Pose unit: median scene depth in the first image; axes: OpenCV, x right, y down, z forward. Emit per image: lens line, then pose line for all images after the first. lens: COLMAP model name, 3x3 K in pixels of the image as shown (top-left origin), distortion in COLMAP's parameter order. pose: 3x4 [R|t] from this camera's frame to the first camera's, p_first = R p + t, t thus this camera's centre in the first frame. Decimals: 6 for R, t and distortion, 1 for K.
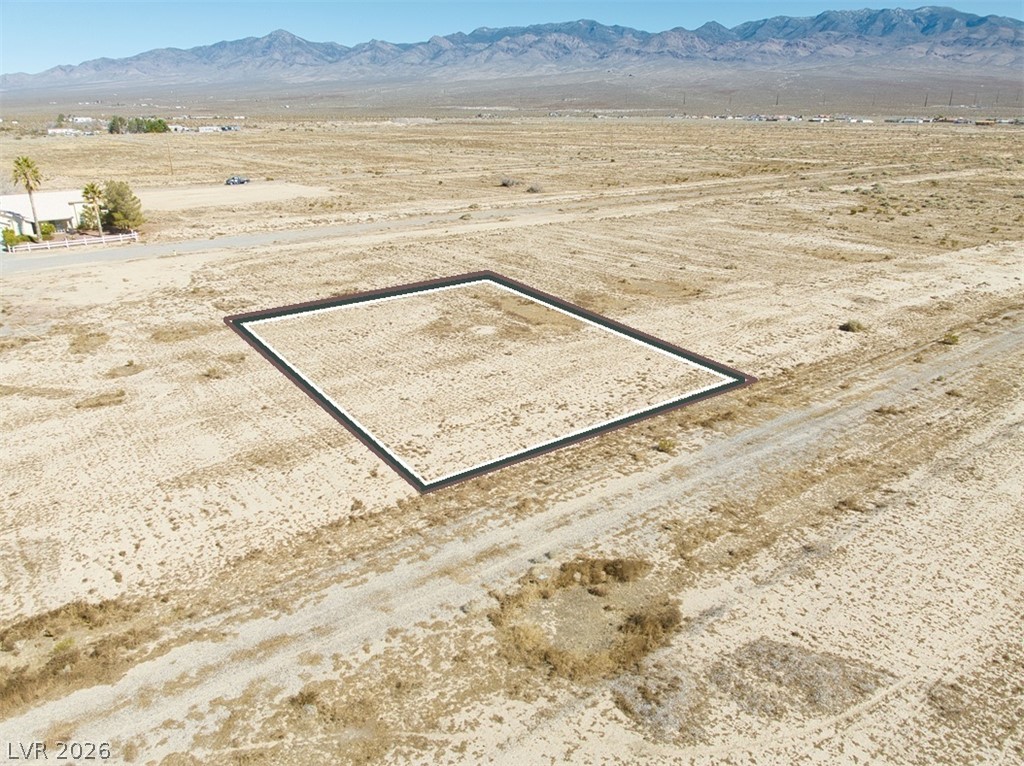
lens RADIAL K [[722.7, 0, 510.3], [0, 722.7, 378.4], [0, 0, 1]] dist [0.017640, -0.044244]
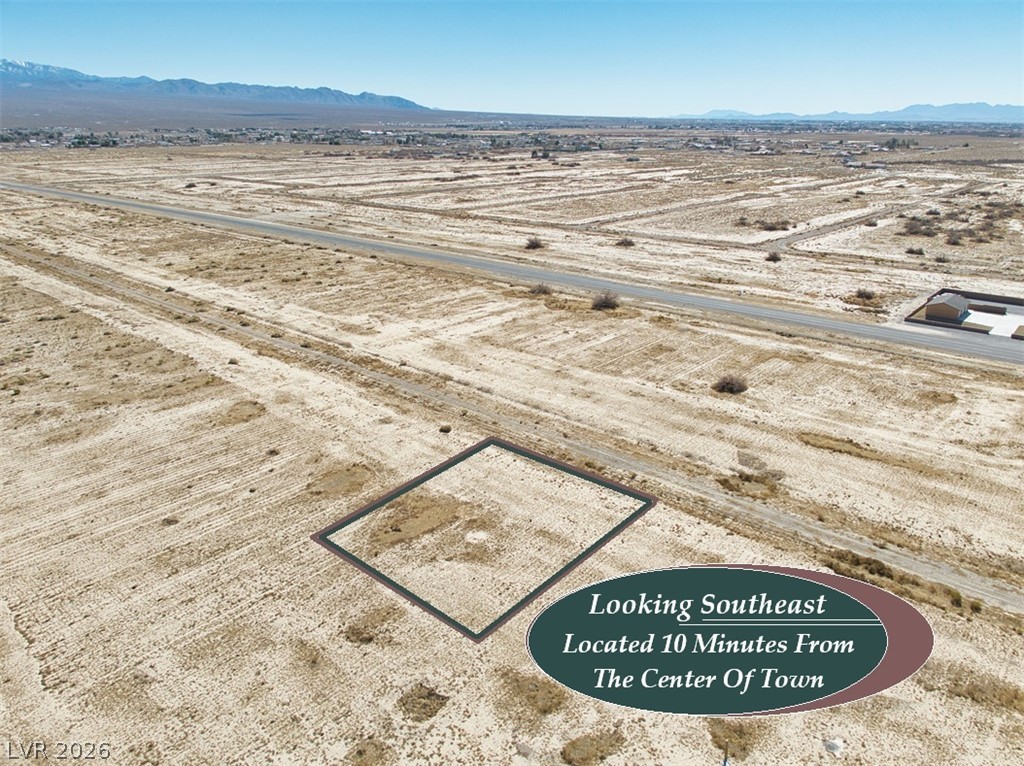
lens RADIAL K [[722.7, 0, 514.8], [0, 722.7, 378.3], [0, 0, 1]] dist [0.017640, -0.044244]
pose [[-0.200165, -0.322866, 0.925036, -1.419531], [0.343566, 0.861062, 0.374880, -0.947221], [-0.917549, 0.392849, -0.061429, 1.063280]]
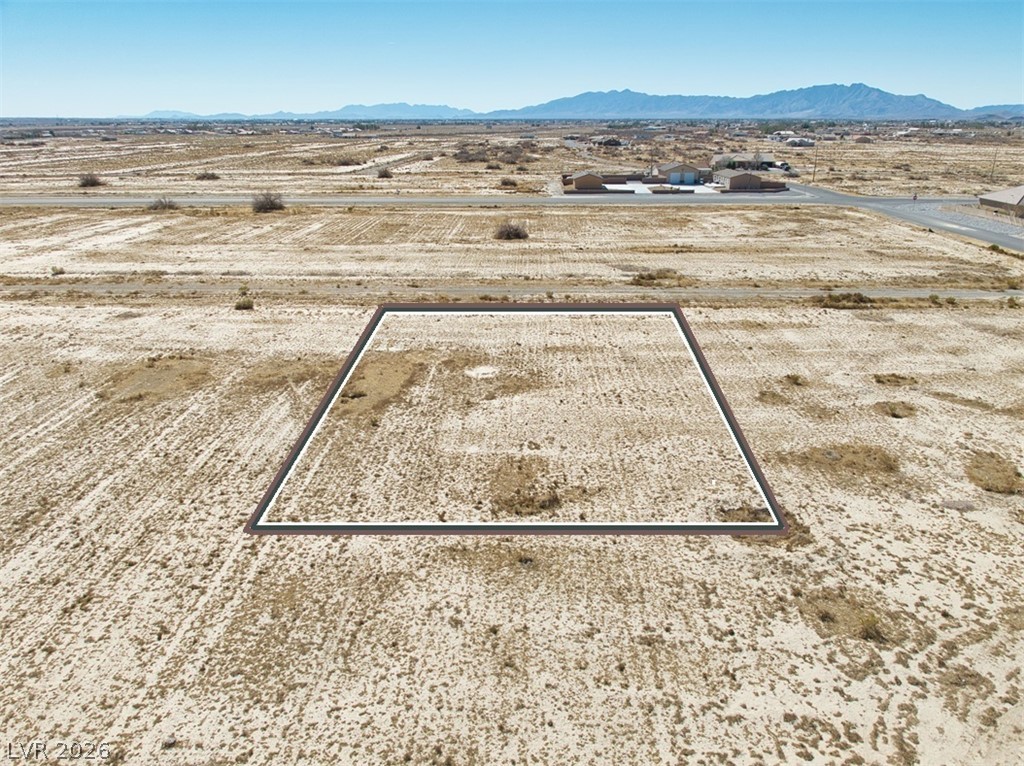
lens RADIAL K [[722.7, 0, 509.9], [0, 722.7, 379.7], [0, 0, 1]] dist [0.017640, -0.044244]
pose [[-0.773539, -0.207540, 0.598803, -0.682741], [0.227407, 0.791037, 0.567932, -0.638079], [-0.591544, 0.575489, -0.564701, 1.736414]]
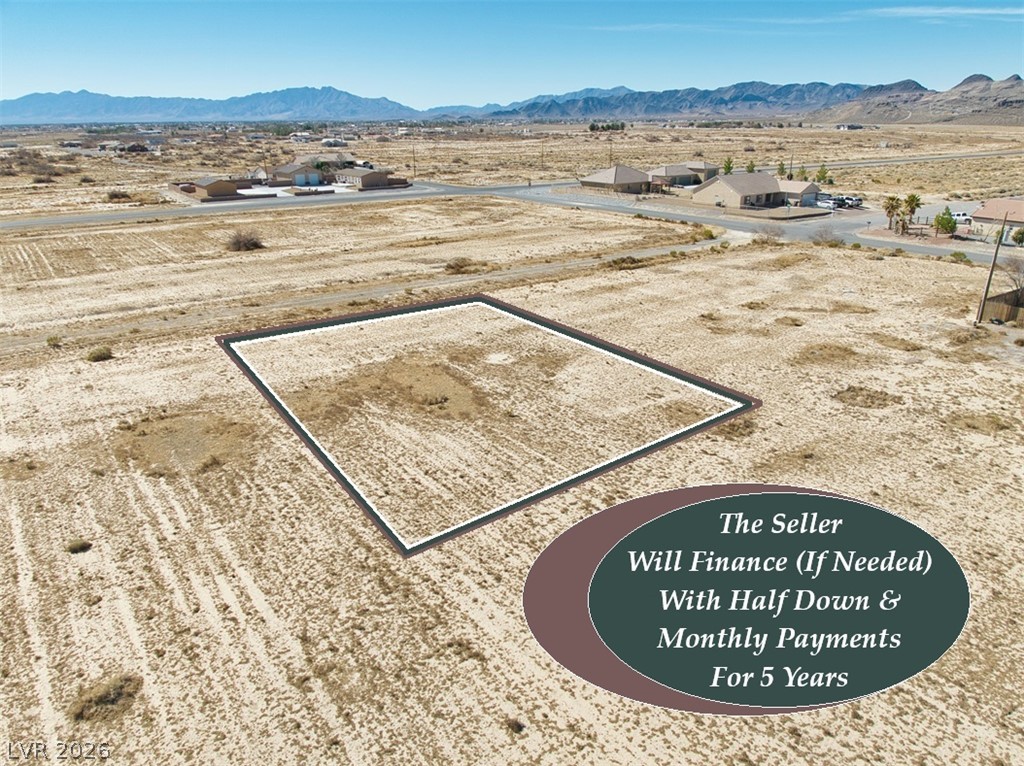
lens RADIAL K [[722.7, 0, 511.8], [0, 722.7, 383.9], [0, 0, 1]] dist [0.017640, -0.044244]
pose [[-0.999059, -0.002165, 0.043328, -0.100220], [0.026510, 0.760129, 0.649232, -0.745316], [-0.034340, 0.649769, -0.759356, 2.017573]]
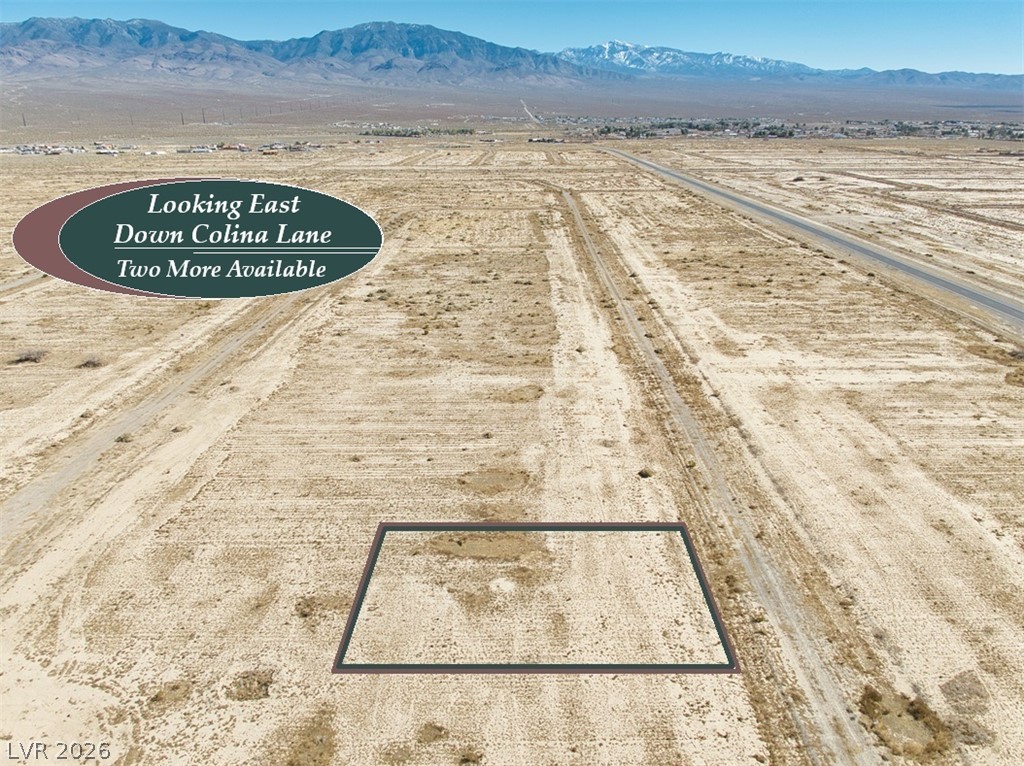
lens RADIAL K [[722.7, 0, 514.2], [0, 722.7, 394.1], [0, 0, 1]] dist [0.017640, -0.044244]
pose [[0.611293, -0.283065, 0.739050, -0.982788], [0.280161, 0.950775, 0.132428, -0.624185], [-0.740156, 0.126101, 0.660505, 0.166159]]
